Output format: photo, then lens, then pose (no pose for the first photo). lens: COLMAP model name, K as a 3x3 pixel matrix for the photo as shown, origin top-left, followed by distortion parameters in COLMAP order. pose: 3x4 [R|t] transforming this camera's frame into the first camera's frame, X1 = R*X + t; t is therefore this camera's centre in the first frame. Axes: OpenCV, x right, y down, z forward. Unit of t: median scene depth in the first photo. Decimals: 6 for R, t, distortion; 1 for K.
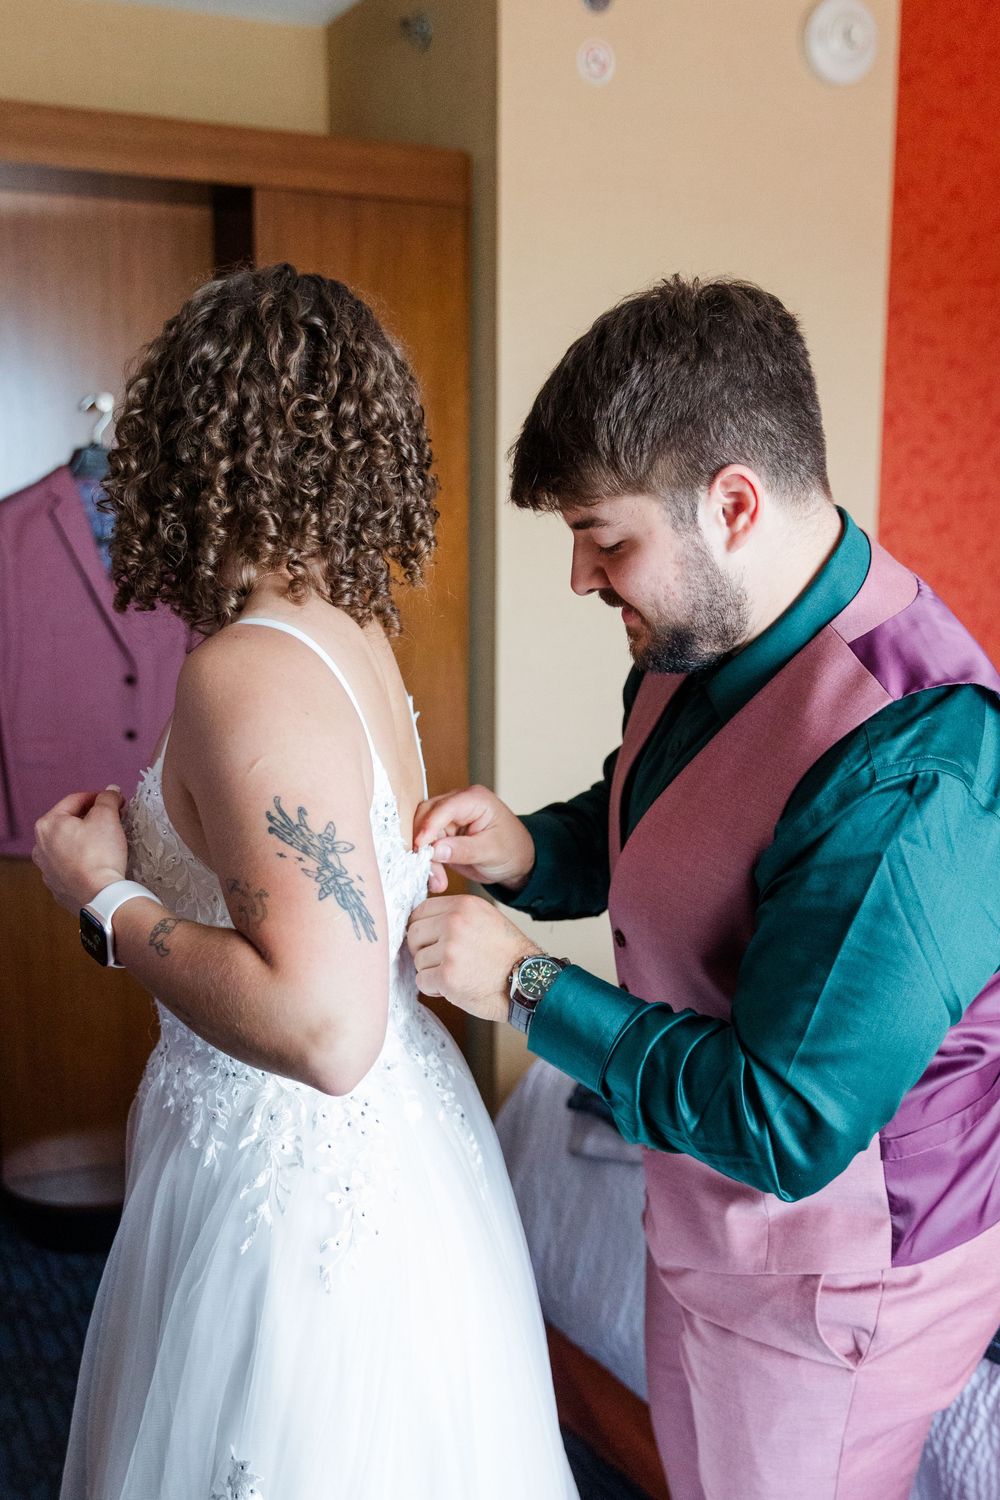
lens RADIAL K [[1334.7, 0, 500.0], [0, 1334.7, 750.0], [0, 0, 1]] dist [0.002434, 0.001013]
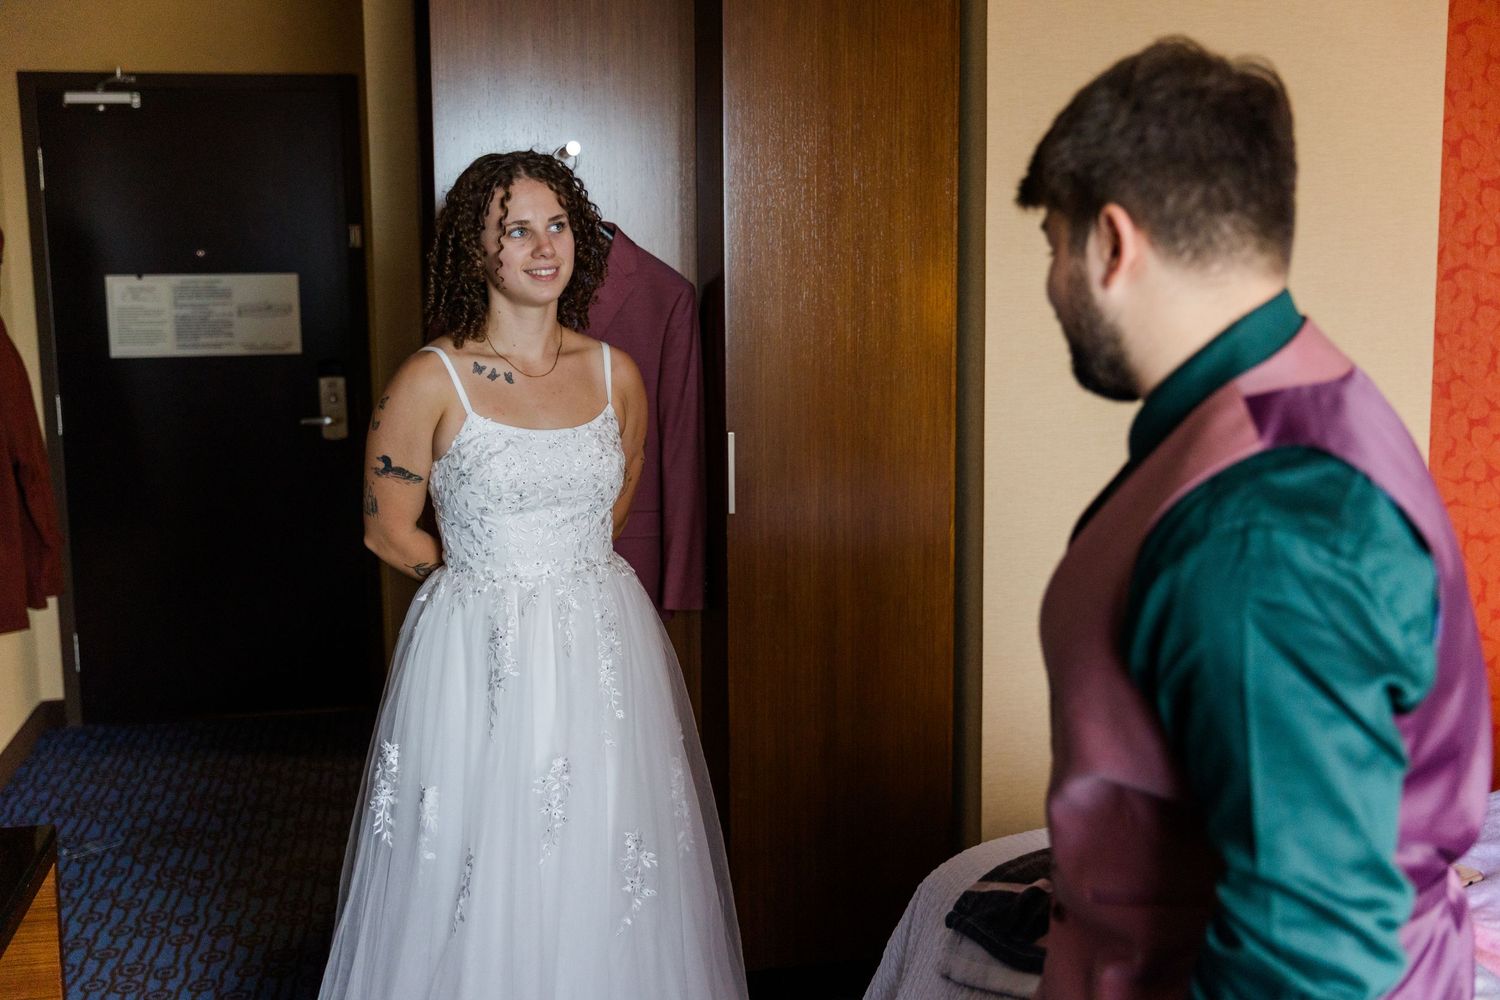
lens RADIAL K [[1759.3, 0, 750.0], [0, 1759.3, 500.0], [0, 0, 1]] dist [0.001999, 0.001512]
pose [[0.989828, 0.012414, -0.141725, 0.013059], [-0.016464, 0.999488, -0.027437, 0.026364], [0.141312, 0.029491, 0.989526, -0.271808]]
